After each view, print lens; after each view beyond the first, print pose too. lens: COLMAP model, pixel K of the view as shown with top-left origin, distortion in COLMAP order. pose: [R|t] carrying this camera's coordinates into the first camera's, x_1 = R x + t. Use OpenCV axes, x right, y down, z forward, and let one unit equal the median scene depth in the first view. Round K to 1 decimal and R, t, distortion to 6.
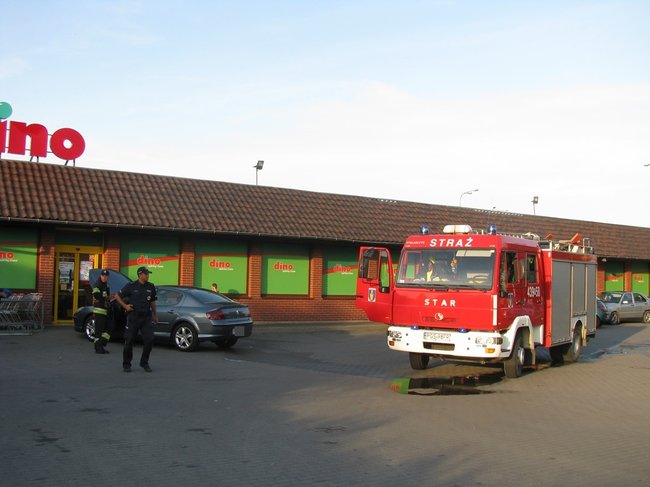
lens RADIAL K [[752.8, 0, 325.0], [0, 752.8, 243.5], [0, 0, 1]] dist [-0.199997, 0.013955]
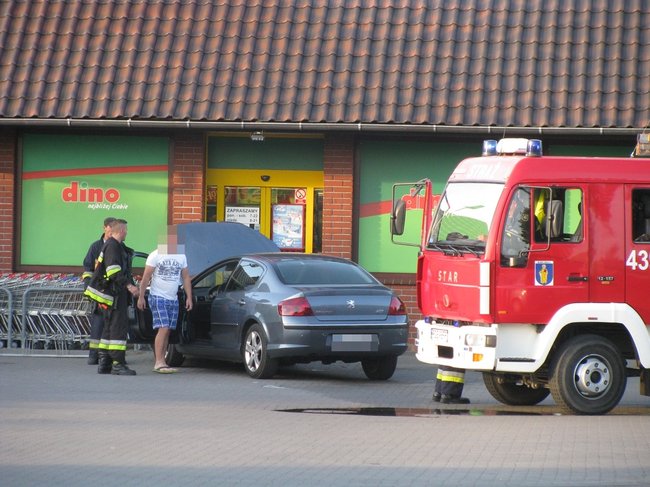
lens RADIAL K [[4427.1, 0, 325.0], [0, 4427.1, 243.5], [0, 0, 1]] dist [-0.081858, -5.251139]
pose [[0.776371, -0.005939, -0.630248, 1.828002], [0.032473, 0.999004, 0.030588, -0.044143], [0.629439, -0.044213, 0.775791, -1.397682]]
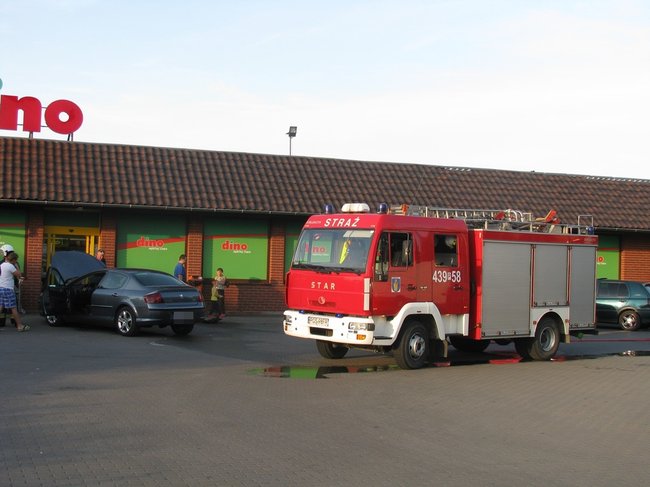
lens RADIAL K [[1019.1, 0, 325.0], [0, 1019.1, 243.5], [0, 0, 1]] dist [-0.157040, -0.007691]
pose [[0.967270, -0.000738, -0.253750, 0.397355], [0.006592, 0.999731, 0.022221, -0.002839], [0.253665, -0.023166, 0.967015, -0.204799]]
